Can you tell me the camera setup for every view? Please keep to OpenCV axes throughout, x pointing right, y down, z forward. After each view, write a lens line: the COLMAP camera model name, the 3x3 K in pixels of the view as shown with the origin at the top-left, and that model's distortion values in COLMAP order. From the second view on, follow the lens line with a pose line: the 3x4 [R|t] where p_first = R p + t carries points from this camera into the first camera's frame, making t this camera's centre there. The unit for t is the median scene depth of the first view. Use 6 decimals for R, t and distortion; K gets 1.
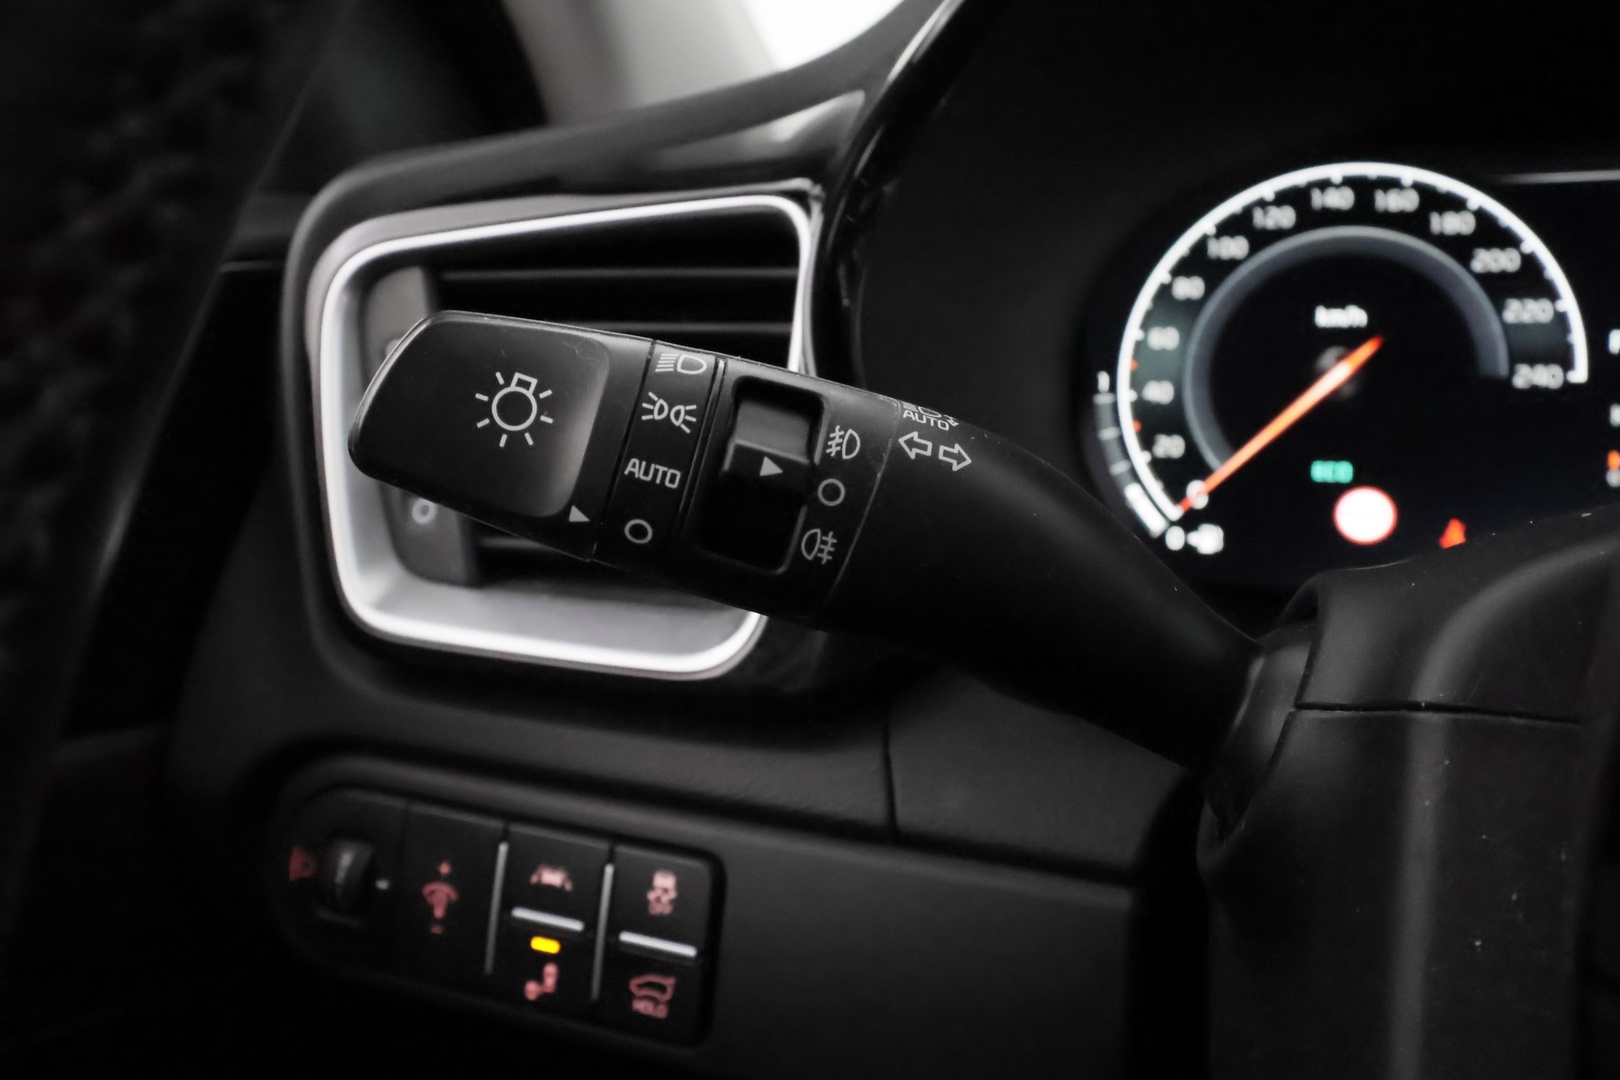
lens RADIAL K [[1349.8, 0, 810.0], [0, 1349.8, 540.0], [0, 0, 1]] dist [0.000917, 0.000090]
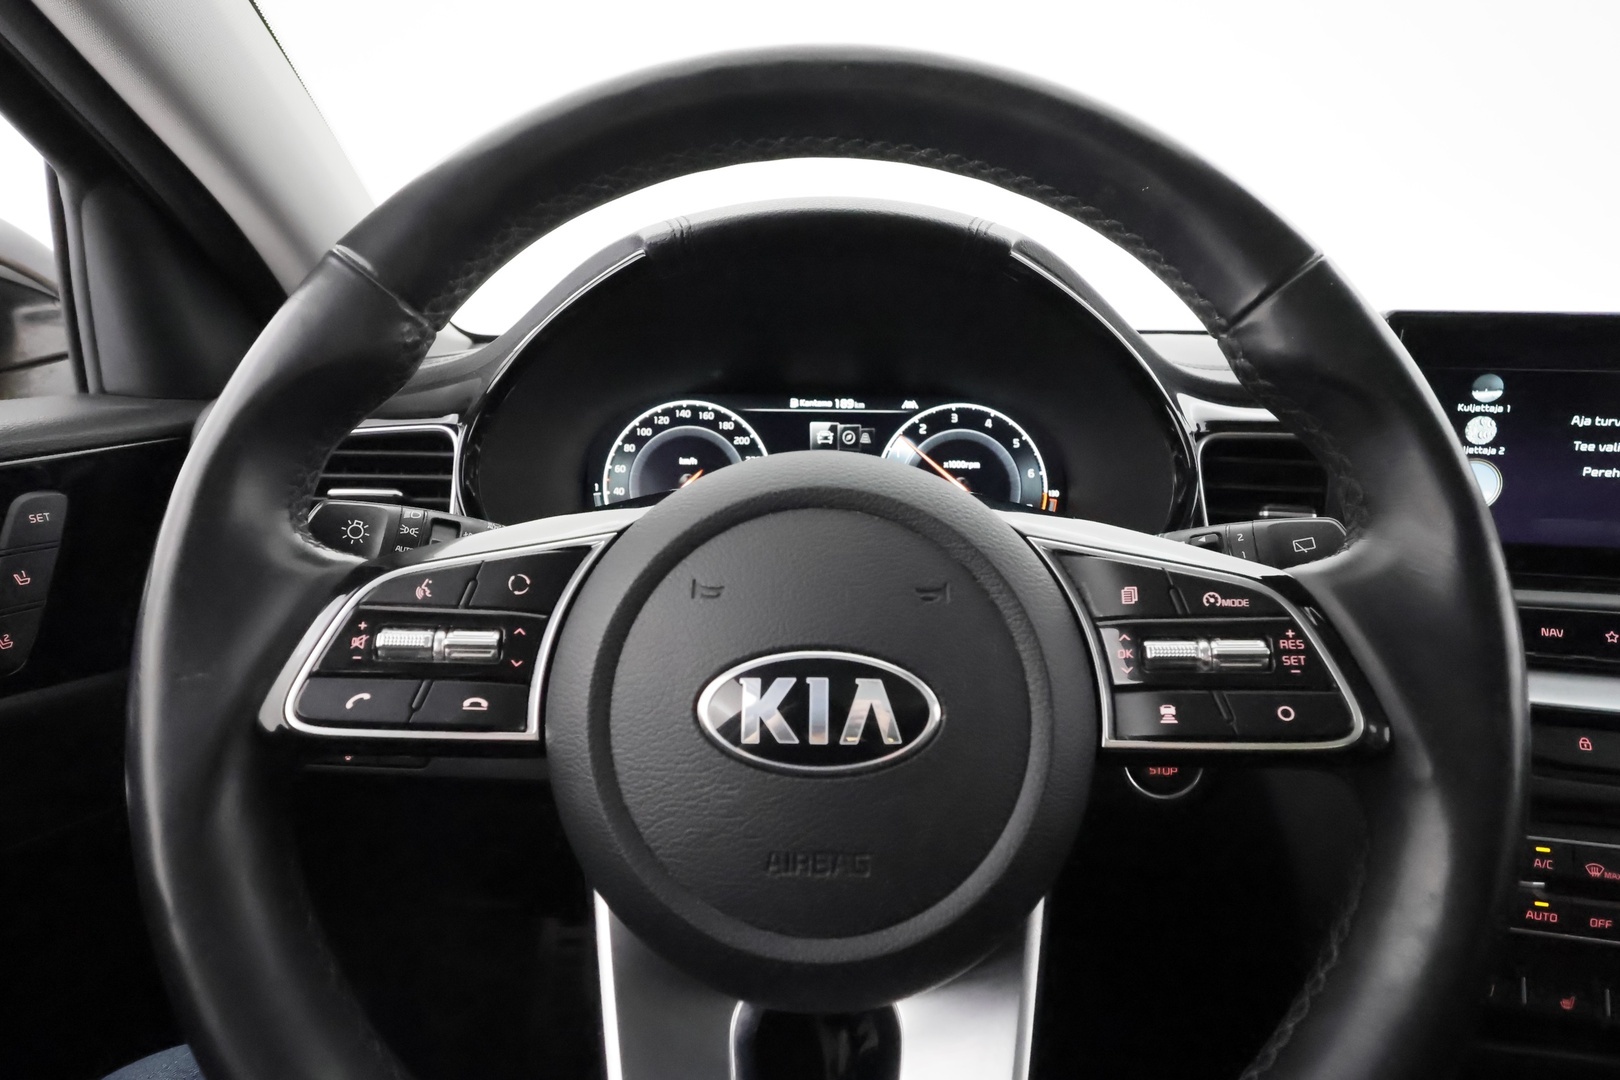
lens RADIAL K [[885.5, 0, 810.0], [0, 885.5, 540.0], [0, 0, 1]] dist [0.028684, 0.000286]
pose [[0.937470, -0.044182, 0.345252, 0.027679], [0.042852, 0.999015, 0.011488, -0.026932], [-0.345419, 0.004025, 0.938440, -0.643401]]
